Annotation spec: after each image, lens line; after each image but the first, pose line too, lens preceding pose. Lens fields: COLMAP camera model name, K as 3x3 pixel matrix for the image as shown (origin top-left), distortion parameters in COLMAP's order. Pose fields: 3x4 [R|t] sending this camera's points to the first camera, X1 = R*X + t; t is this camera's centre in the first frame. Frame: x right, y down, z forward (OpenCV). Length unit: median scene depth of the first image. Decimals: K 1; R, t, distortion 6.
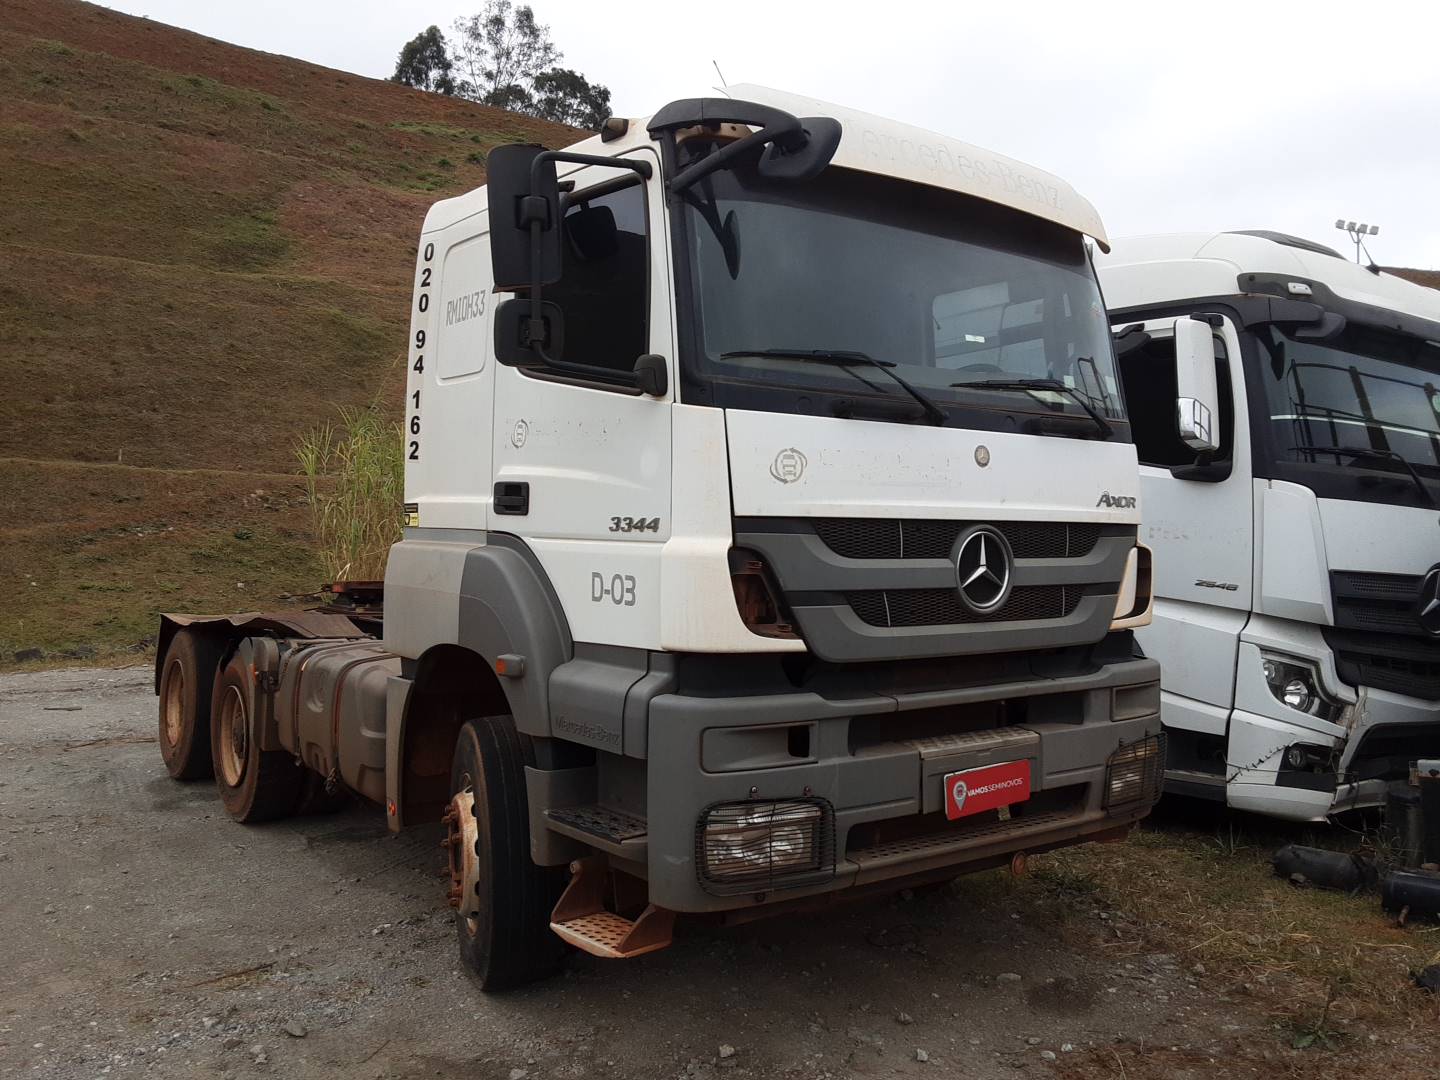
lens RADIAL K [[1163.7, 0, 740.2], [0, 1163.7, 549.6], [0, 0, 1]] dist [0.128626, -0.219671]
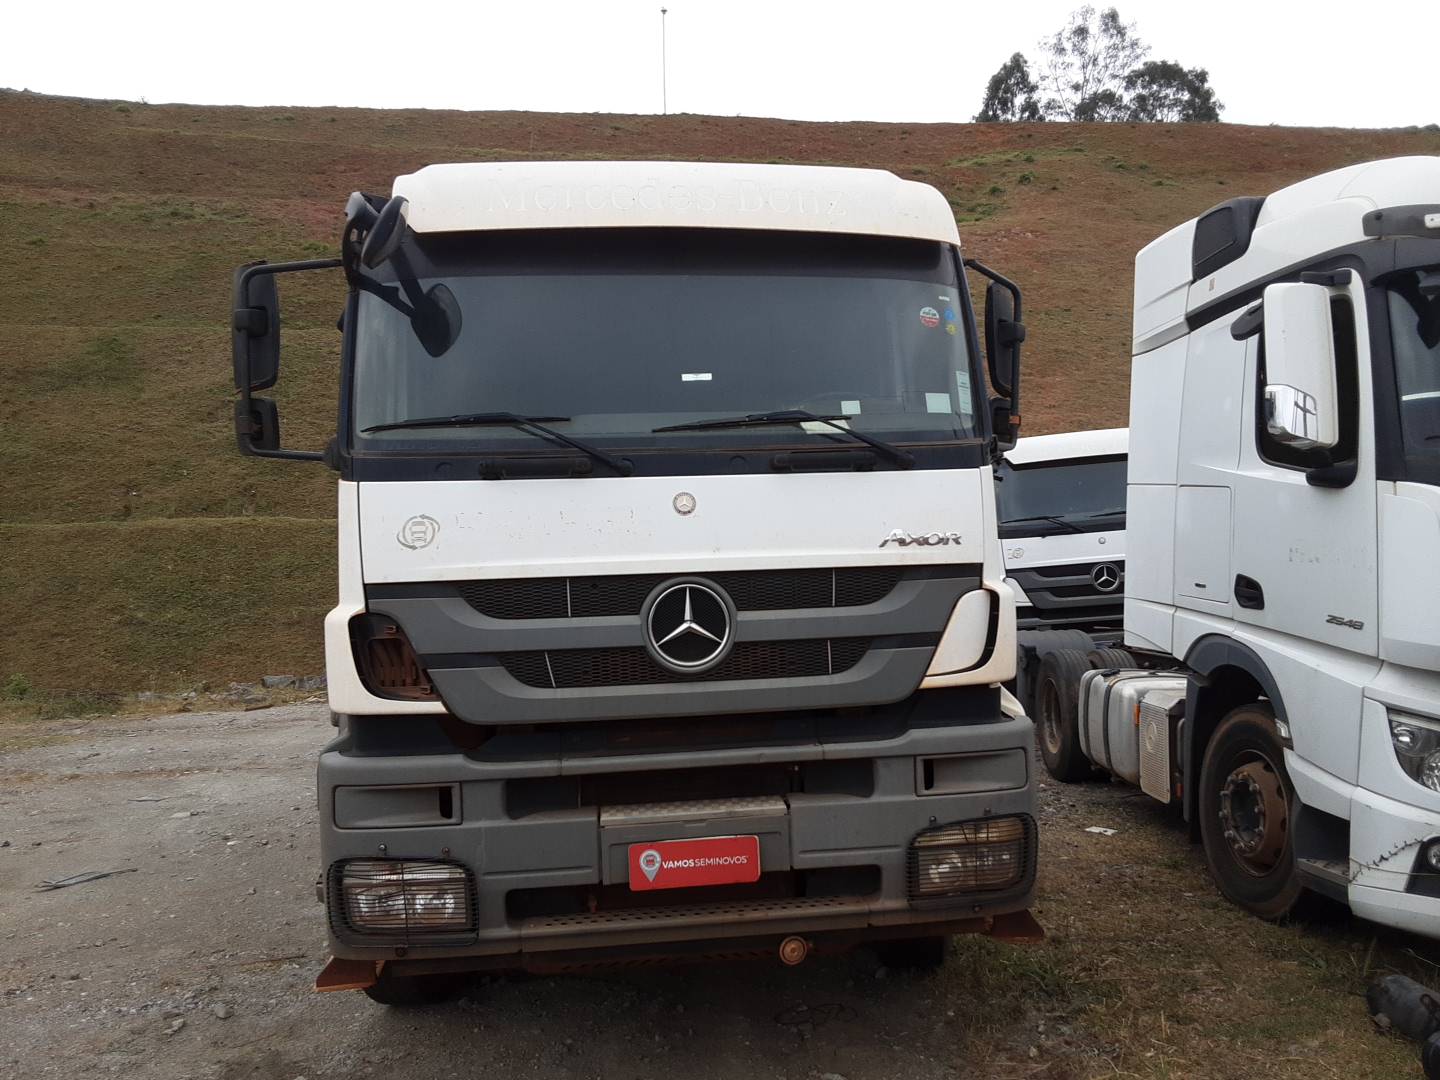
lens RADIAL K [[1163.7, 0, 740.2], [0, 1163.7, 549.6], [0, 0, 1]] dist [0.128626, -0.219671]
pose [[0.863238, -0.043387, -0.502930, 0.471412], [0.035470, 0.999050, -0.025304, -0.011950], [0.503550, 0.004004, 0.863957, 0.145086]]
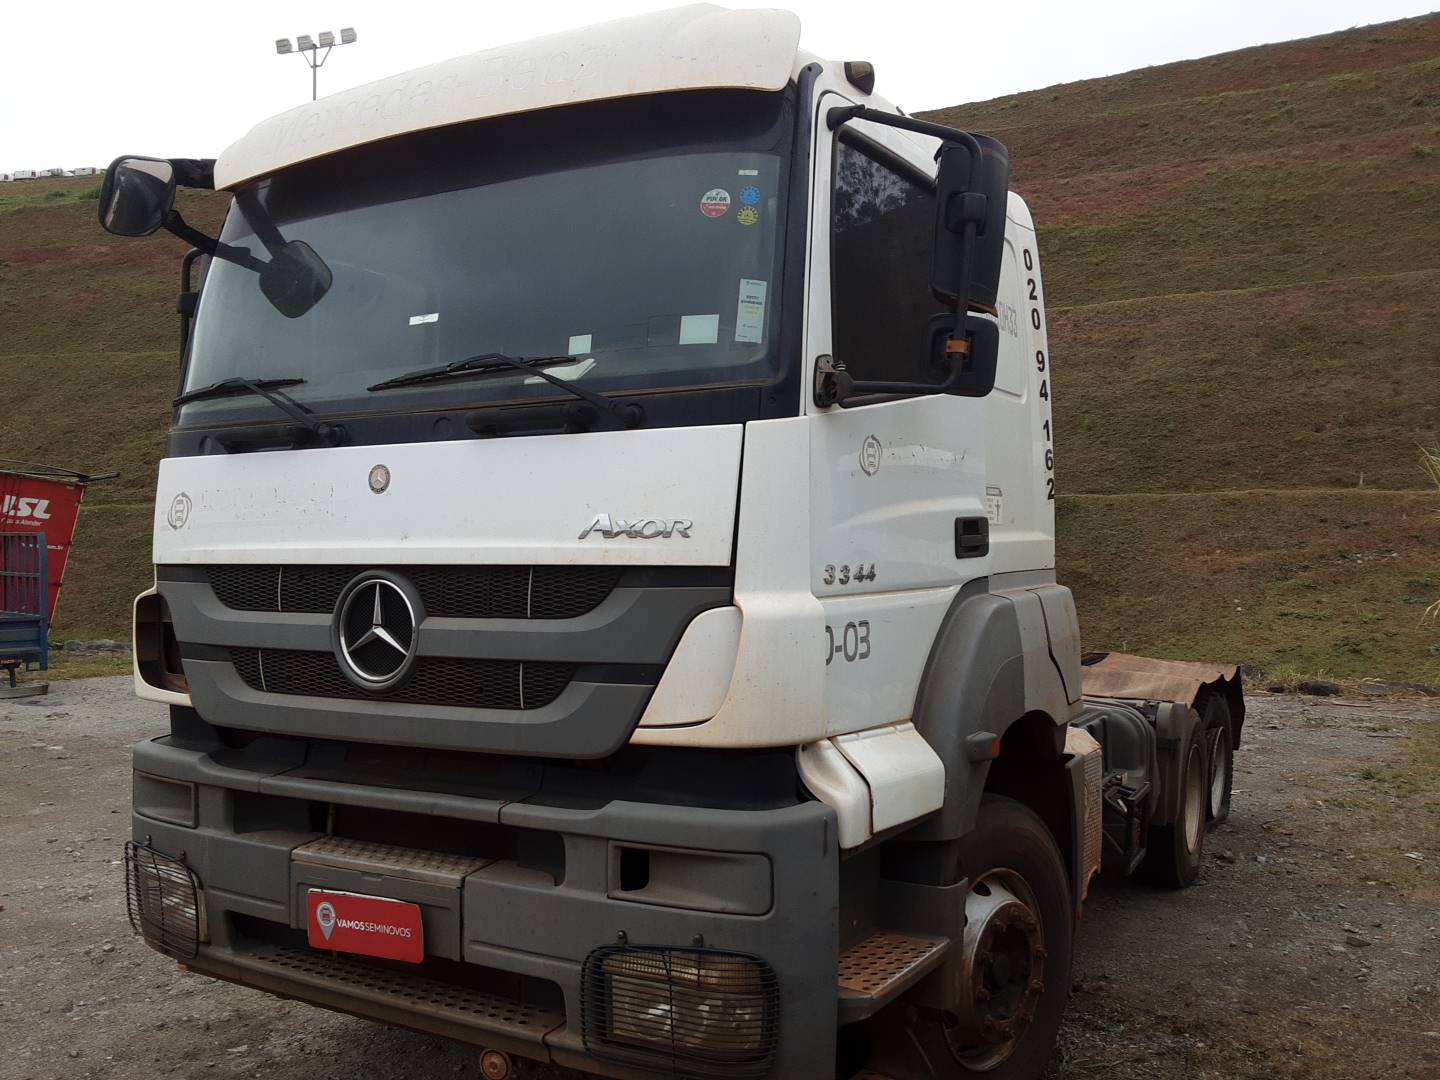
lens RADIAL K [[1163.7, 0, 740.2], [0, 1163.7, 549.6], [0, 0, 1]] dist [0.128626, -0.219671]
pose [[0.404658, -0.012924, -0.914377, 0.654907], [-0.004993, 0.999854, -0.016341, -0.015397], [0.914454, 0.011178, 0.404535, 0.601175]]
